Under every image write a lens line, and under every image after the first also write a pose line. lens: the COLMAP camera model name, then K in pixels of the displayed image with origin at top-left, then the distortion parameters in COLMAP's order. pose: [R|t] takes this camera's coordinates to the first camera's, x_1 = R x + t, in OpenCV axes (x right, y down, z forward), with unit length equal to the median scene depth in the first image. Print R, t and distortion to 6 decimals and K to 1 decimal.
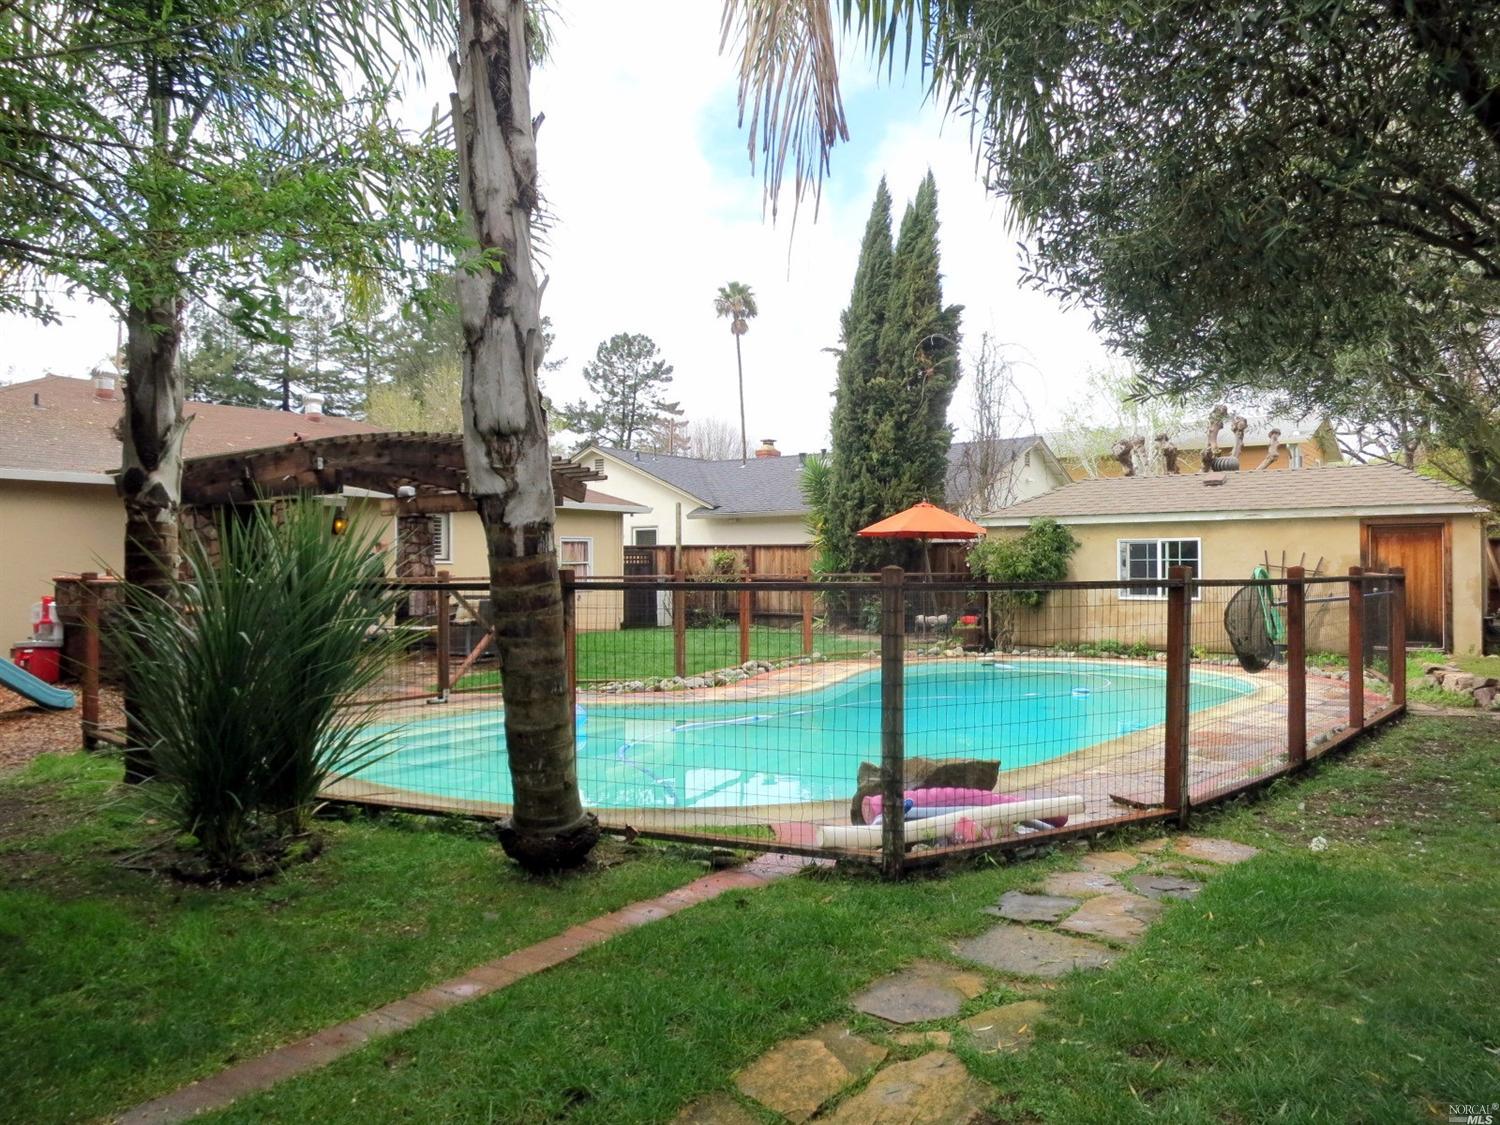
lens RADIAL K [[1185.5, 0, 750.0], [0, 1185.5, 562.5], [0, 0, 1]] dist [-0.011050, -0.007437]
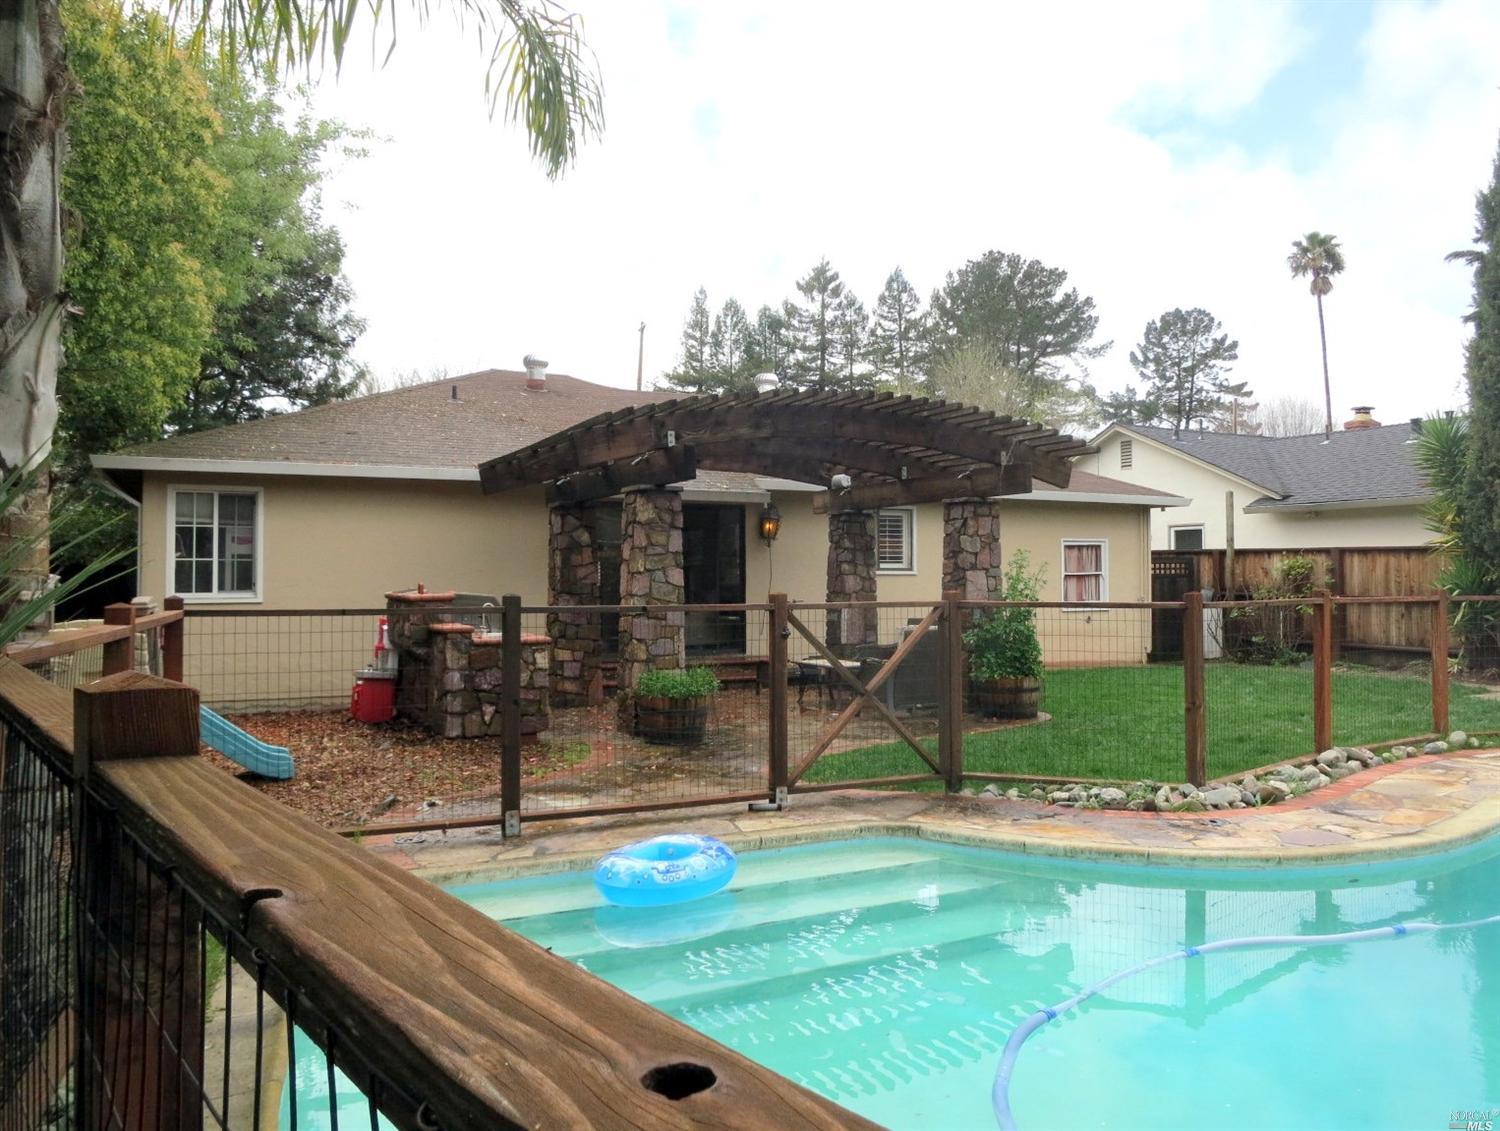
lens RADIAL K [[1194.0, 0, 753.7], [0, 1194.0, 533.1], [0, 0, 1]] dist [-0.027085, -0.016965]
pose [[0.895906, -0.012534, -0.444067, 0.002510], [-0.000548, 0.999570, -0.029319, -0.002622], [0.444243, 0.026511, 0.895514, 0.197137]]
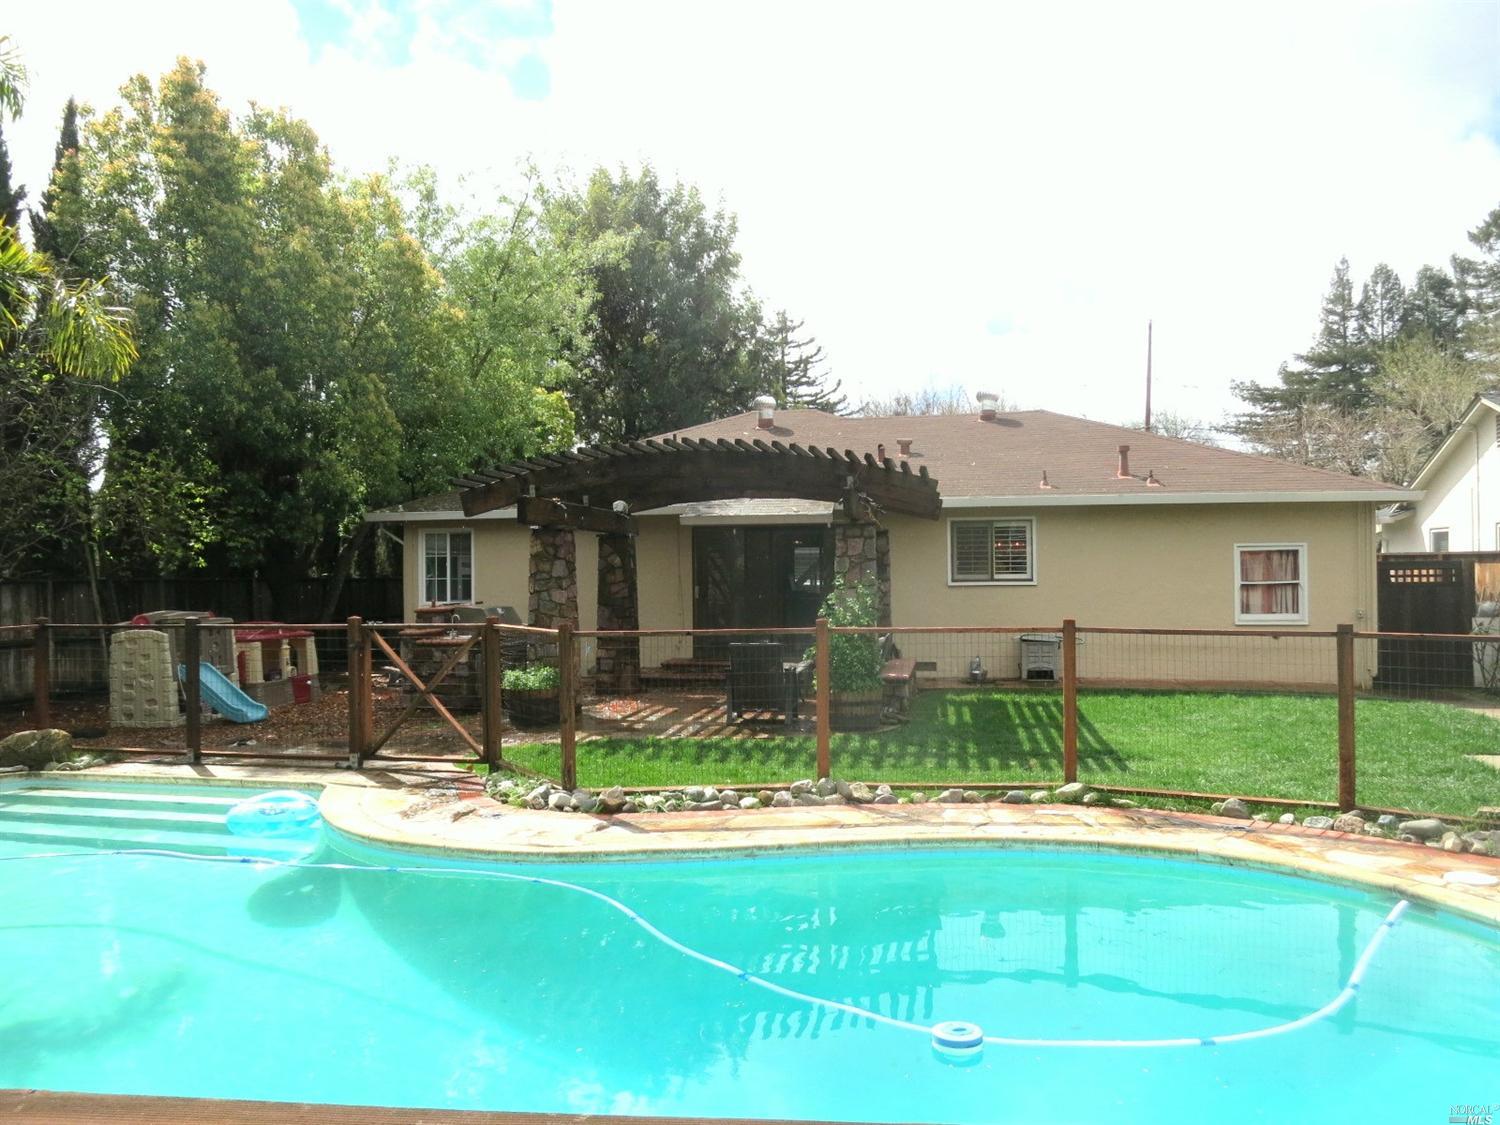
lens RADIAL K [[1128.9, 0, 750.0], [0, 1128.9, 562.5], [0, 0, 1]] dist [-0.009029, -0.059649]
pose [[0.419314, -0.005377, -0.907825, 0.276531], [0.012469, 0.999922, -0.000163, -0.013127], [0.907755, -0.011252, 0.419349, 0.413854]]
